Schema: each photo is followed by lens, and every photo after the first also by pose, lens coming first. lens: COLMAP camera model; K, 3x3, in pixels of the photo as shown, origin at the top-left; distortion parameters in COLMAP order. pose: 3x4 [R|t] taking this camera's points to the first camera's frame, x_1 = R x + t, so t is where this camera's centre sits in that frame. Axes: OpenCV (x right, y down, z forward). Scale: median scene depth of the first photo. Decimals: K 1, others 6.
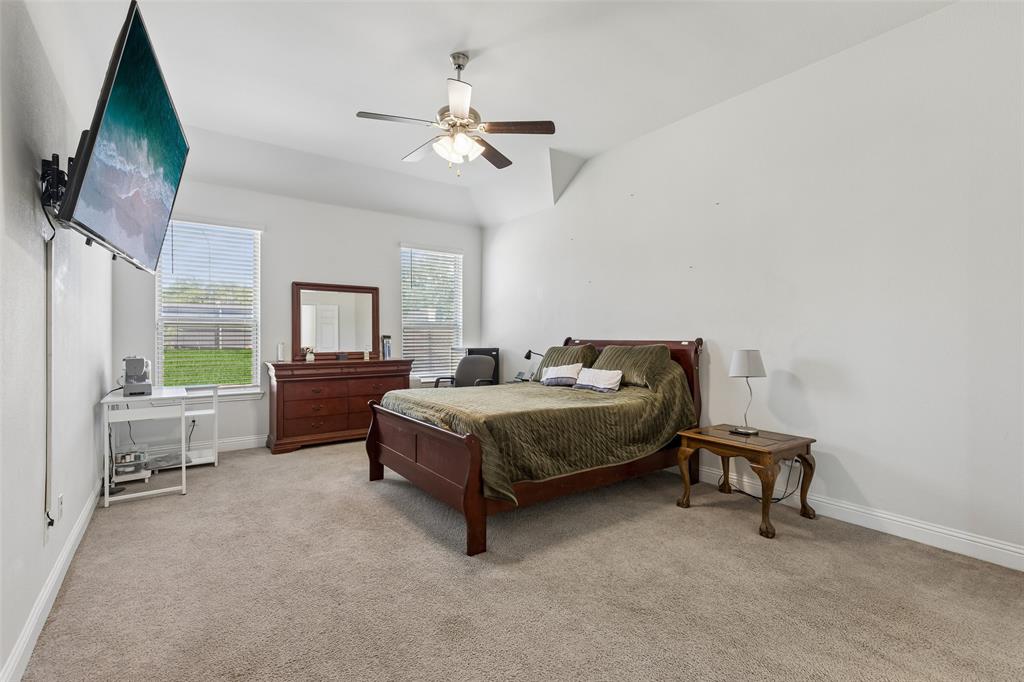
lens RADIAL K [[467.3, 0, 514.2], [0, 467.3, 337.7], [0, 0, 1]] dist [0.002907, 0.000092]
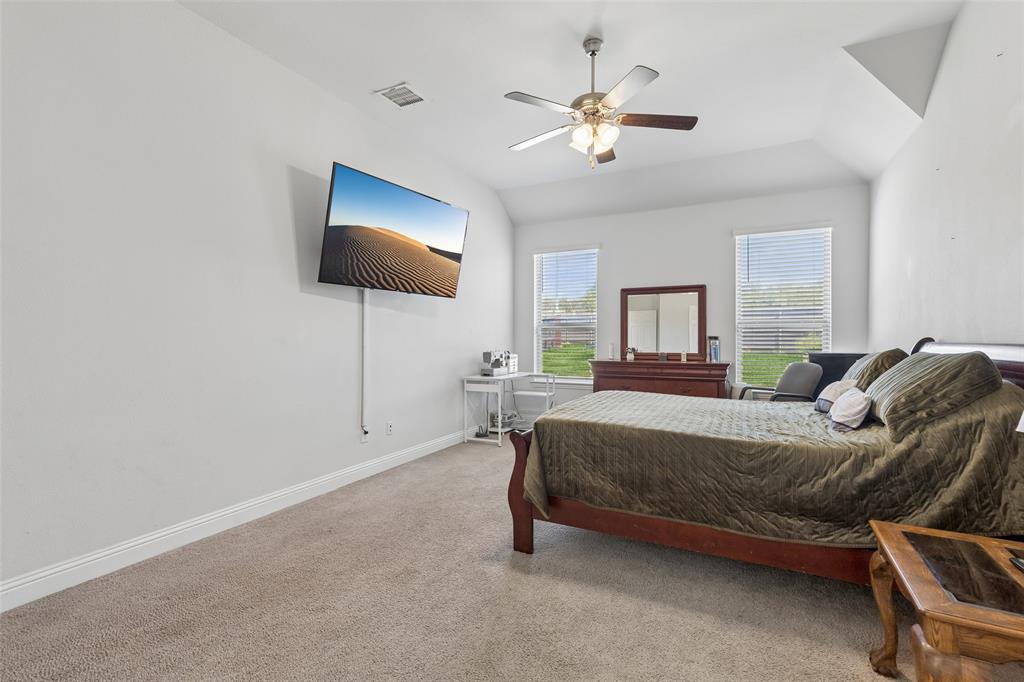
lens RADIAL K [[467.3, 0, 514.2], [0, 467.3, 337.7], [0, 0, 1]] dist [0.002907, 0.000092]
pose [[0.448617, -0.002178, -0.893721, 0.413169], [-0.000424, 0.999996, -0.002650, 0.000885], [0.893724, 0.001568, 0.448615, 0.267667]]
